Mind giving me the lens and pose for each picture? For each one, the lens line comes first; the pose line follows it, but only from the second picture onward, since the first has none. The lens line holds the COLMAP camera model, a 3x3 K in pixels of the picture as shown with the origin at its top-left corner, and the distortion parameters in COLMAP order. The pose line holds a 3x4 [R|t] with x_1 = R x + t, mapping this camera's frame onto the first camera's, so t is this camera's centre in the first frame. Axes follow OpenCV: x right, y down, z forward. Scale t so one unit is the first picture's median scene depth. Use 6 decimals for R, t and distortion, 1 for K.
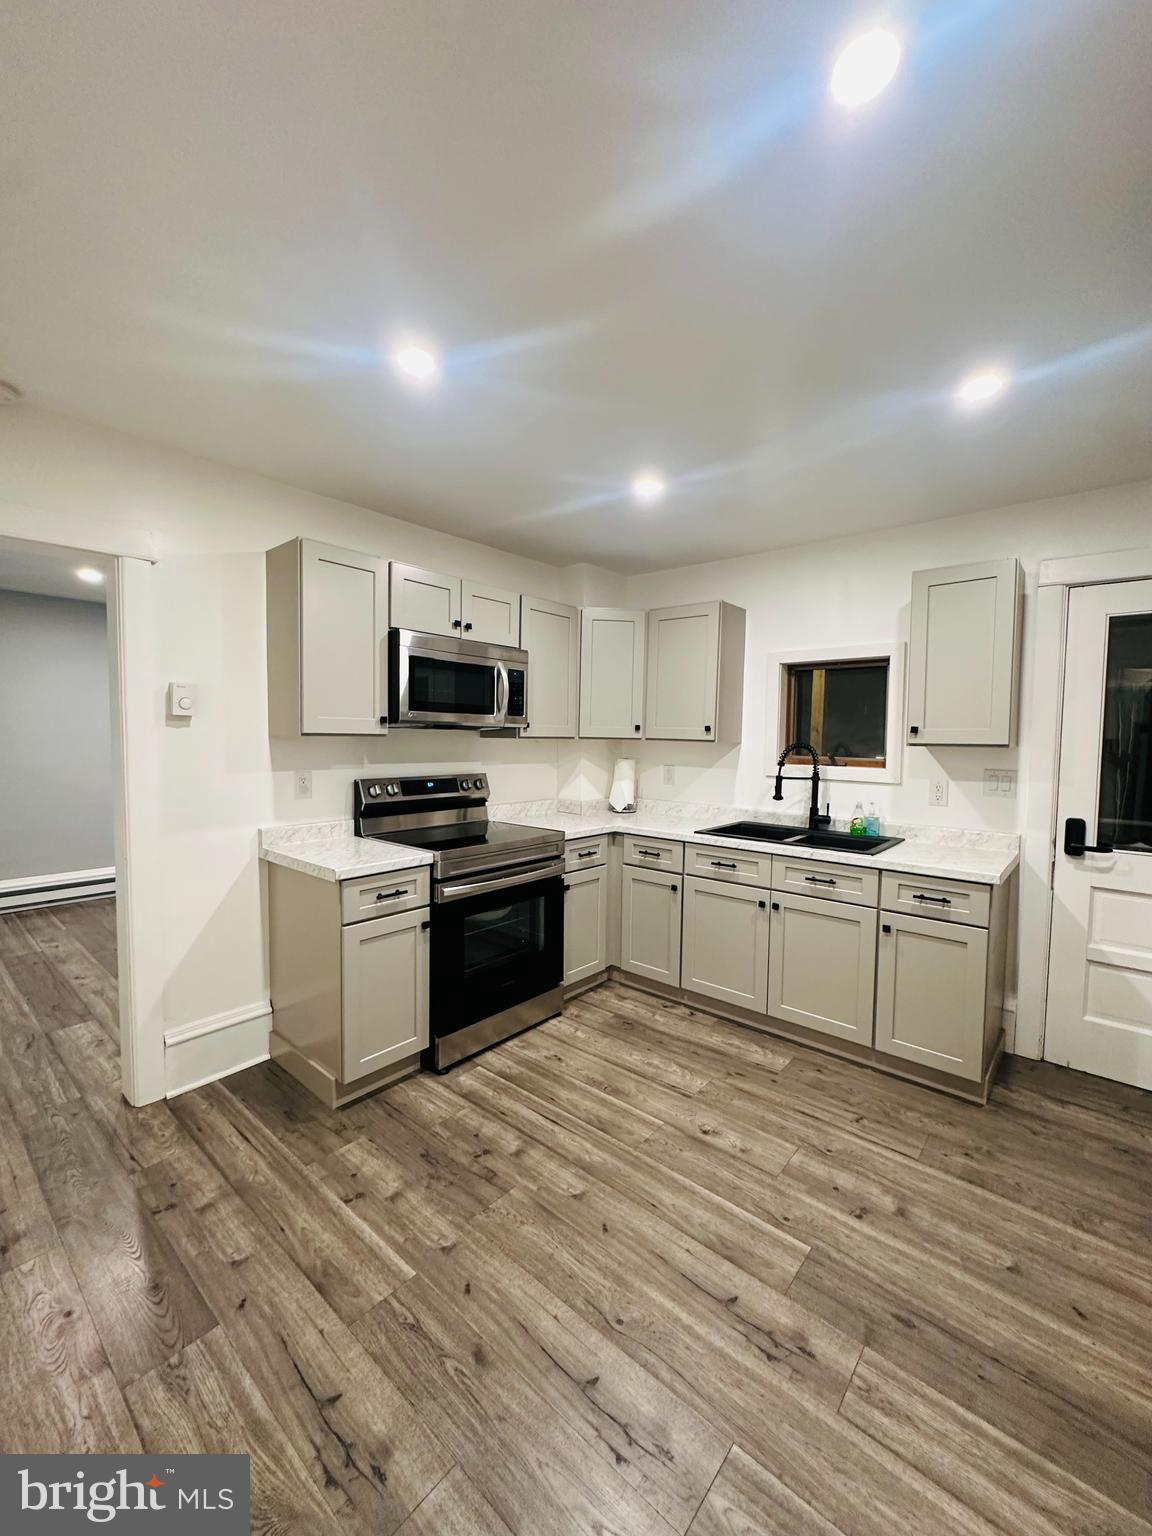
lens RADIAL K [[608.9, 0, 572.7], [0, 608.9, 771.0], [0, 0, 1]] dist [-0.003654, 0.000476]
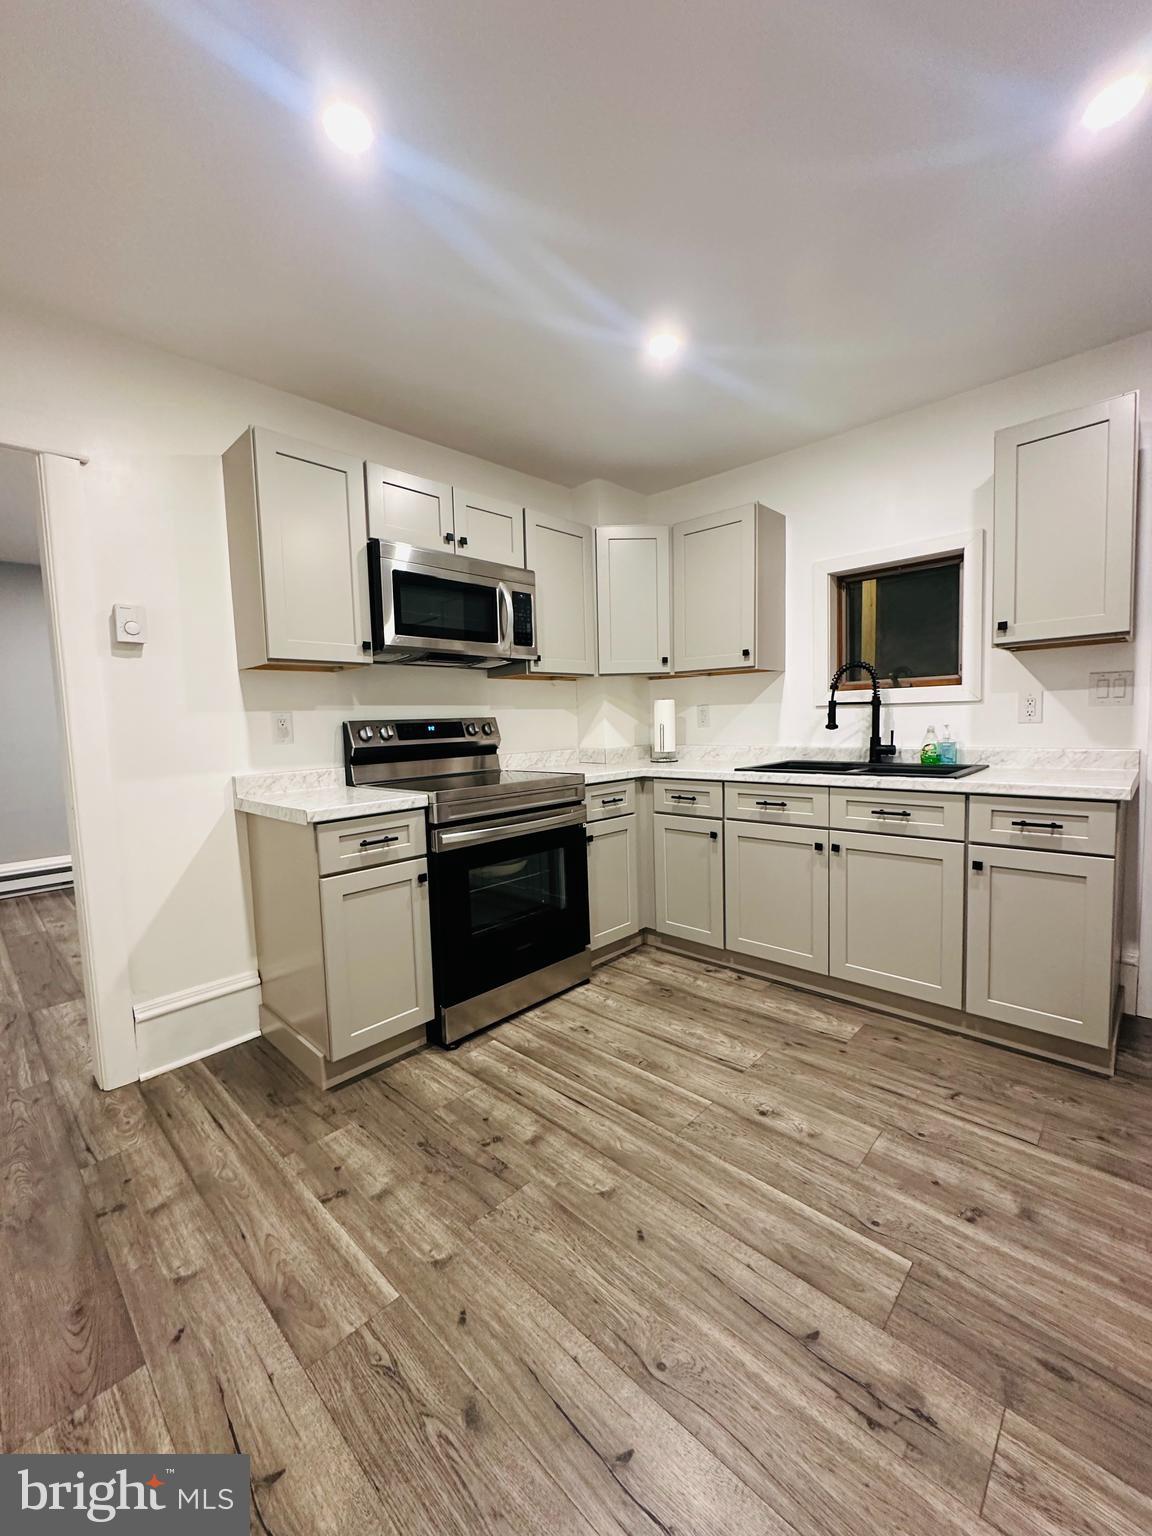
lens RADIAL K [[608.9, 0, 572.2], [0, 608.9, 770.1], [0, 0, 1]] dist [-0.003654, 0.000476]
pose [[0.997484, -0.041404, -0.057542, 0.028271], [0.042849, 0.998790, 0.024121, 0.102536], [0.056474, -0.026526, 0.998052, 0.182005]]
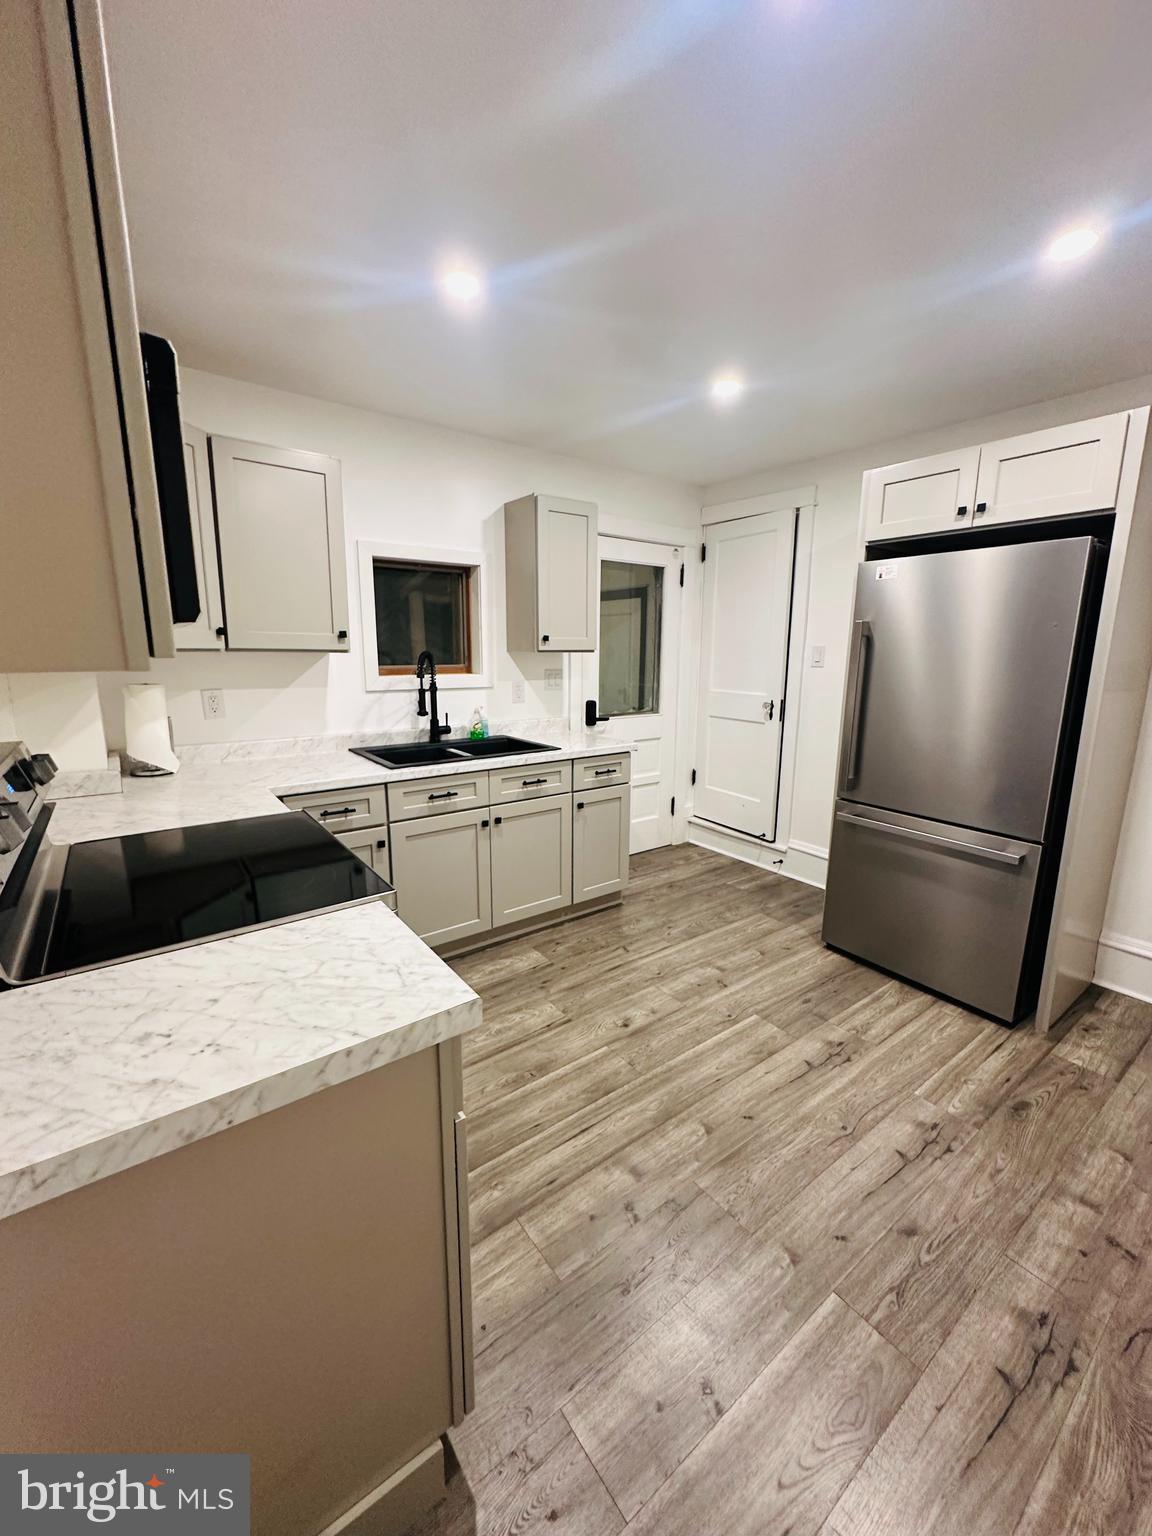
lens RADIAL K [[608.9, 0, 581.2], [0, 608.9, 768.9], [0, 0, 1]] dist [-0.003654, 0.000476]
pose [[0.216802, -0.206191, 0.954192, -0.735940], [0.051295, 0.978496, 0.199788, -0.065293], [-0.974867, 0.005631, 0.222717, 0.845887]]
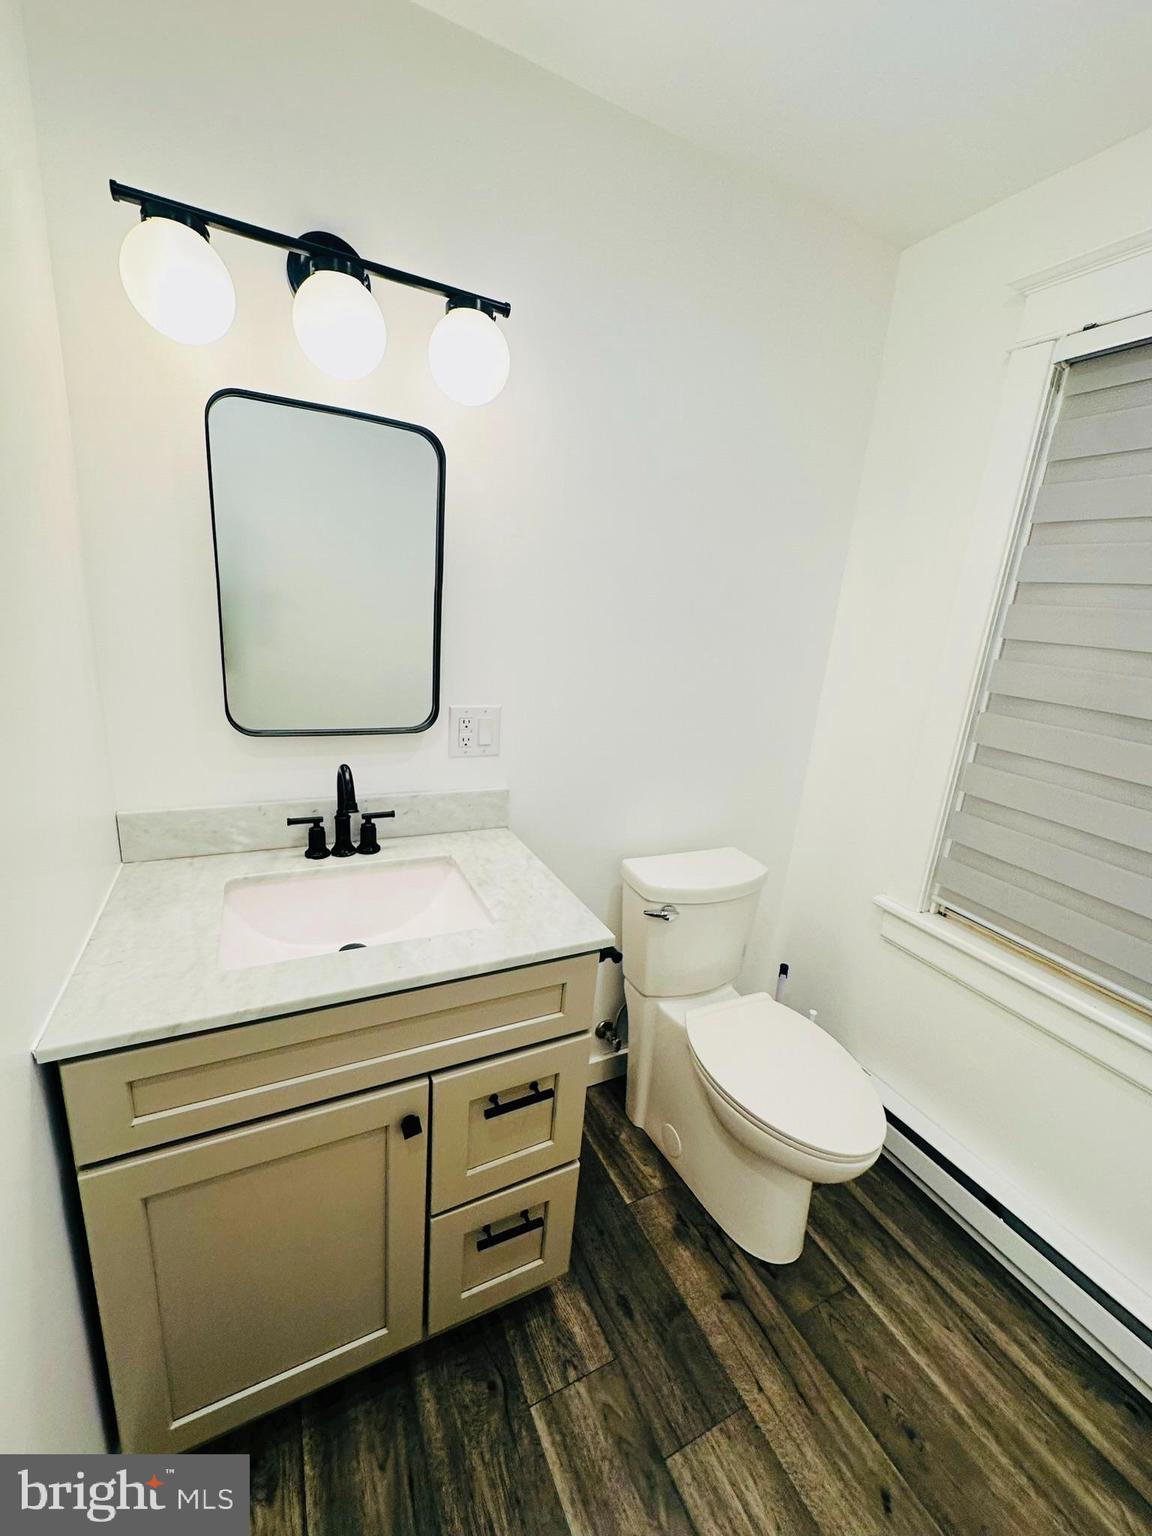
lens RADIAL K [[608.9, 0, 574.3], [0, 608.9, 764.7], [0, 0, 1]] dist [-0.003654, 0.000476]
pose [[-0.917918, -0.189549, 0.348565, 0.220019], [-0.080681, 0.949322, 0.303773, -0.092479], [-0.388481, 0.250716, -0.886693, 1.201145]]
